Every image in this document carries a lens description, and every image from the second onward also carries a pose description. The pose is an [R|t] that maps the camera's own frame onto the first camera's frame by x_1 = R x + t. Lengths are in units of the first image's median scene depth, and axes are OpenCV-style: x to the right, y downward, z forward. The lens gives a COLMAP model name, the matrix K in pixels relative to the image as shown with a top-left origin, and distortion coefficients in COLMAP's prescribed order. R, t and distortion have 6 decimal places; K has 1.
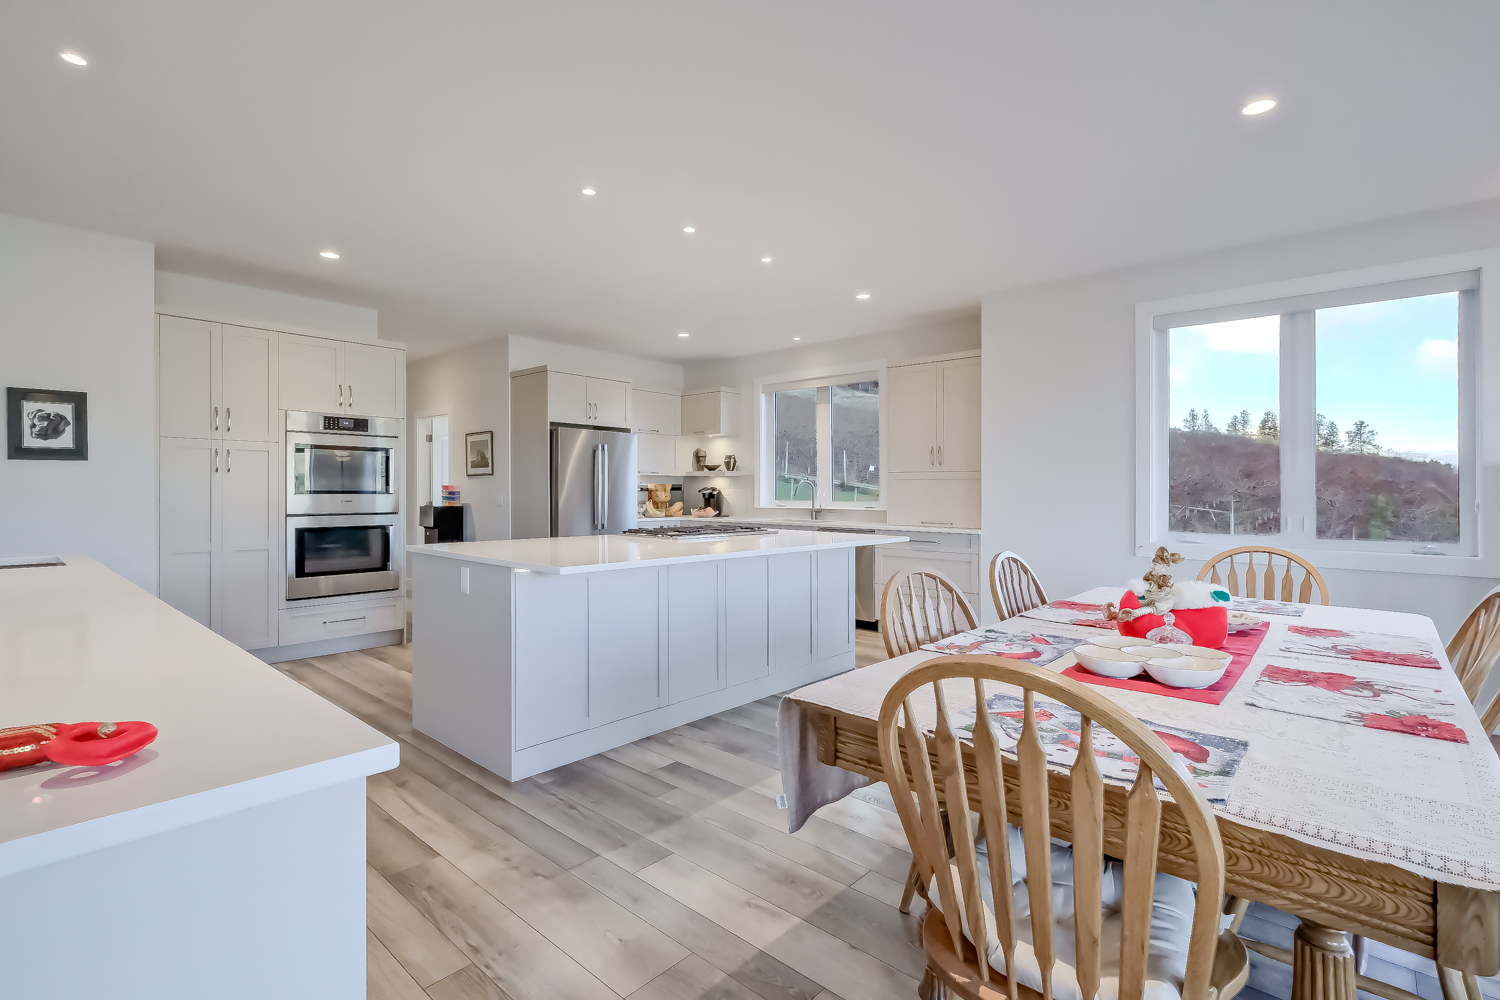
lens RADIAL K [[697.4, 0, 740.1], [0, 697.4, 483.3], [0, 0, 1]] dist [-0.012640, 0.005891]
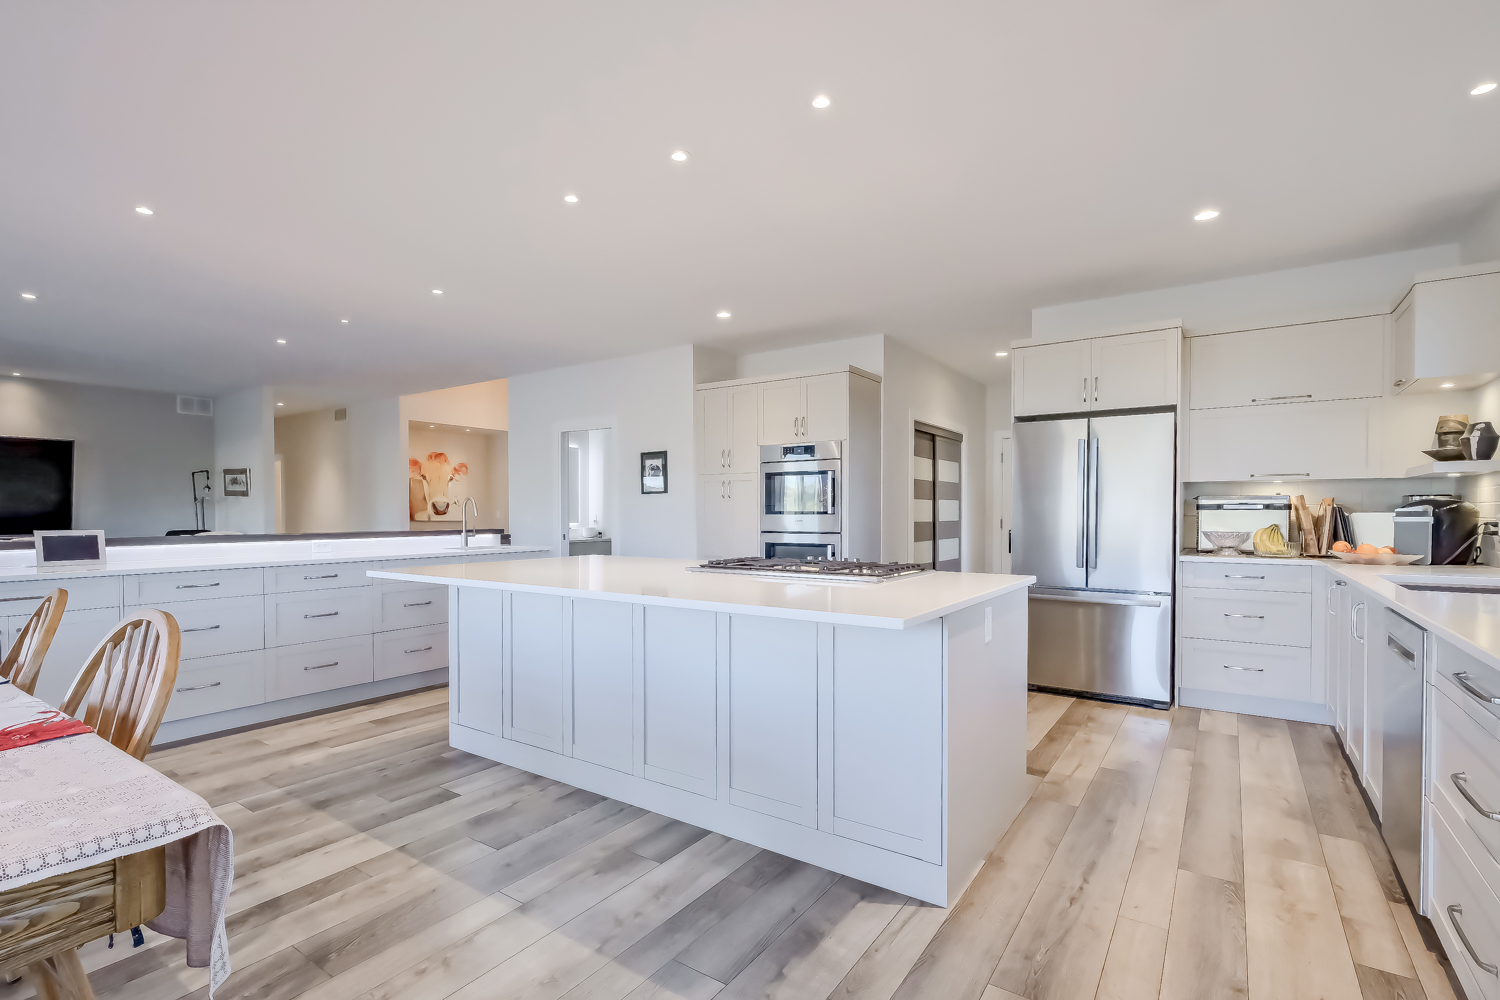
lens RADIAL K [[703.6, 0, 750.0], [0, 703.6, 500.0], [0, 0, 1]] dist [-0.014127, 0.006244]
pose [[0.142083, -0.020919, -0.989634, 0.826537], [0.005467, 0.999778, -0.020349, 0.021142], [0.989840, -0.002519, 0.142166, 1.139705]]
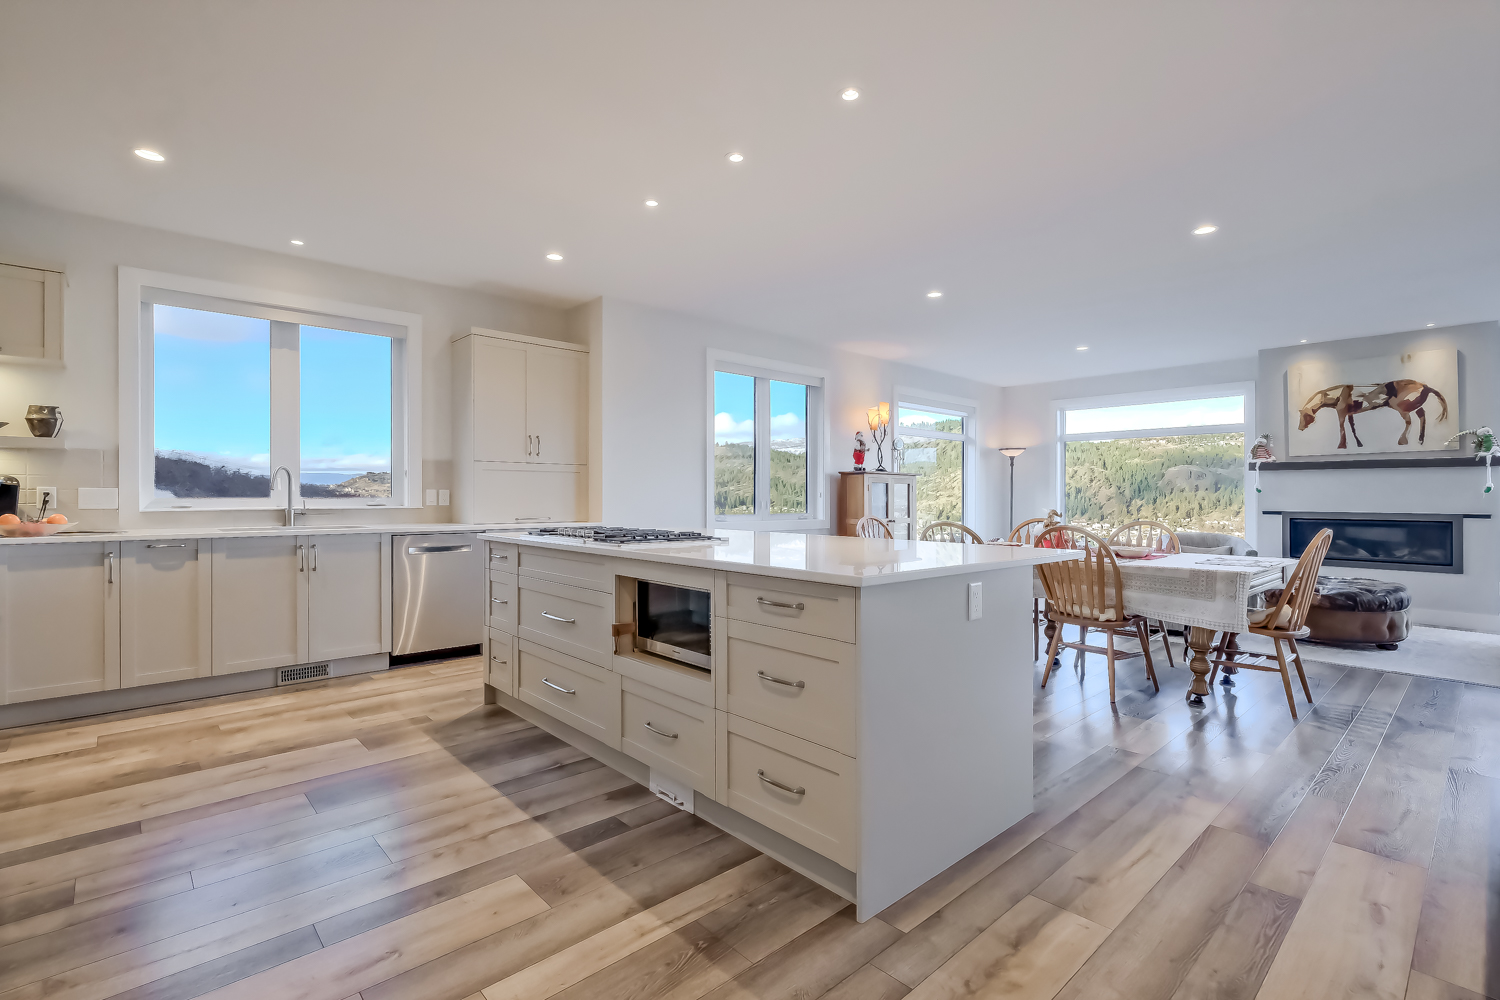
lens RADIAL K [[697.4, 0, 740.1], [0, 697.4, 483.3], [0, 0, 1]] dist [-0.012640, 0.005891]
pose [[0.096197, 0.011400, 0.995297, -1.038588], [-0.007720, 0.999913, -0.010707, 0.027781], [-0.995332, -0.006654, 0.096277, 1.083253]]
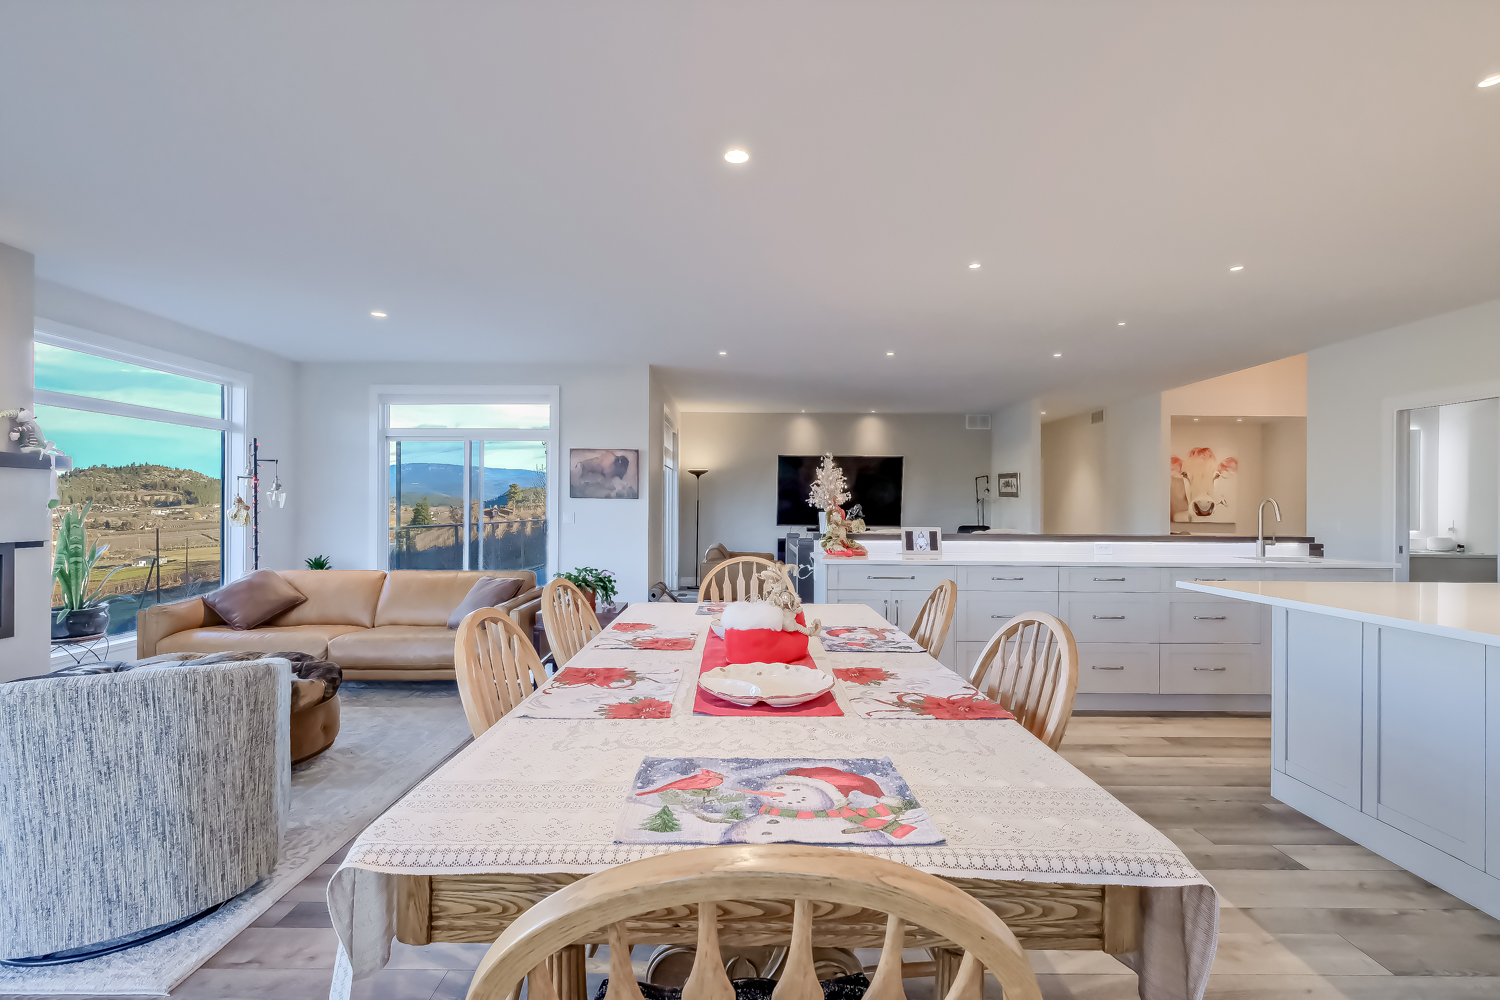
lens RADIAL K [[697.4, 0, 740.1], [0, 697.4, 483.3], [0, 0, 1]] dist [-0.012640, 0.005891]
pose [[-0.739511, -0.032810, -0.672344, 0.814387], [-0.008857, 0.999199, -0.039018, 0.011381], [0.673086, -0.022900, -0.739210, 1.048018]]
